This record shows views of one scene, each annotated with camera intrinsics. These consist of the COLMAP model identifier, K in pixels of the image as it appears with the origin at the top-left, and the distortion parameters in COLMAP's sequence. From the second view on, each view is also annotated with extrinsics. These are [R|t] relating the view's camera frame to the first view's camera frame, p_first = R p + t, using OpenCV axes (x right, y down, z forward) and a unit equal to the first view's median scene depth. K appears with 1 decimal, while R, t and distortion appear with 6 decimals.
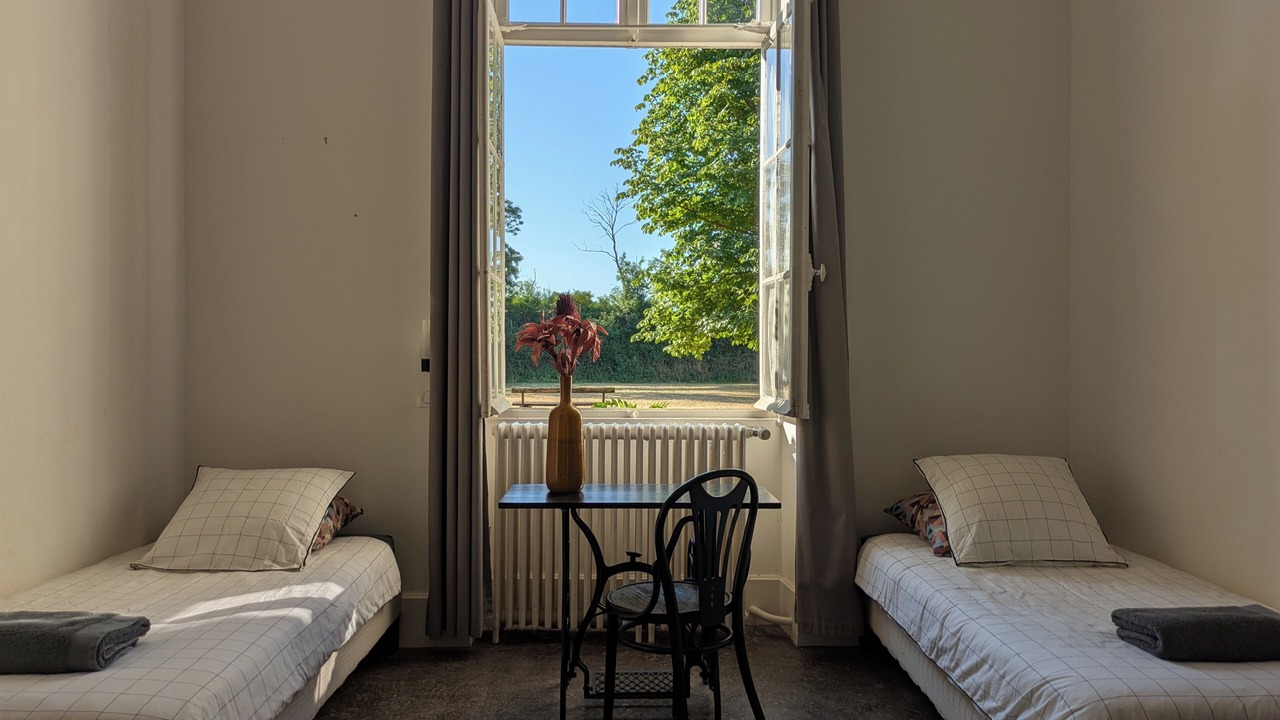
lens RADIAL K [[946.3, 0, 635.3], [0, 946.3, 355.9], [0, 0, 1]] dist [0.027462, -0.007883]
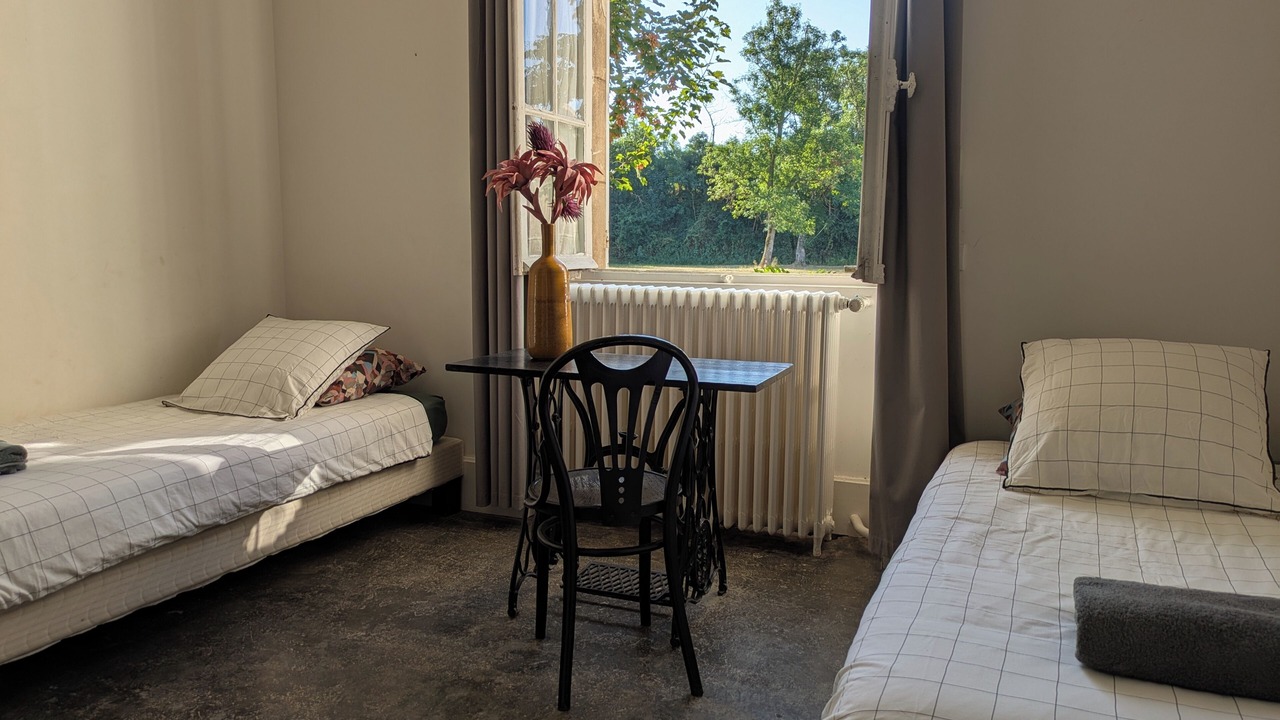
lens RADIAL K [[946.3, 0, 636.5], [0, 946.3, 365.8], [0, 0, 1]] dist [0.027462, -0.007883]
pose [[0.915182, 0.057344, -0.398940, 0.324703], [-0.003949, 0.991055, 0.133396, 0.032068], [0.403021, -0.120506, 0.907222, 0.227405]]
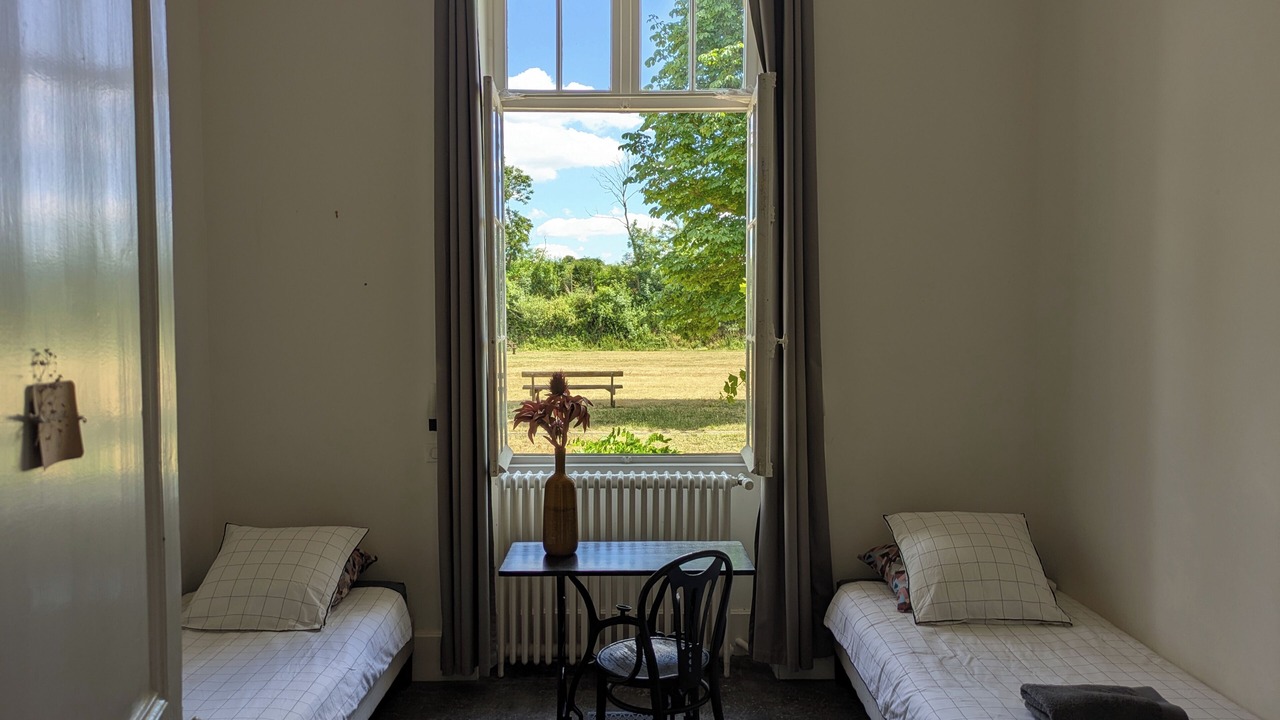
lens RADIAL K [[946.3, 0, 637.2], [0, 946.3, 366.6], [0, 0, 1]] dist [0.027462, -0.007883]
pose [[0.999930, -0.003514, -0.011340, 0.025973], [0.004080, 0.998728, 0.050251, -0.119069], [0.011149, -0.050294, 0.998672, -0.077183]]
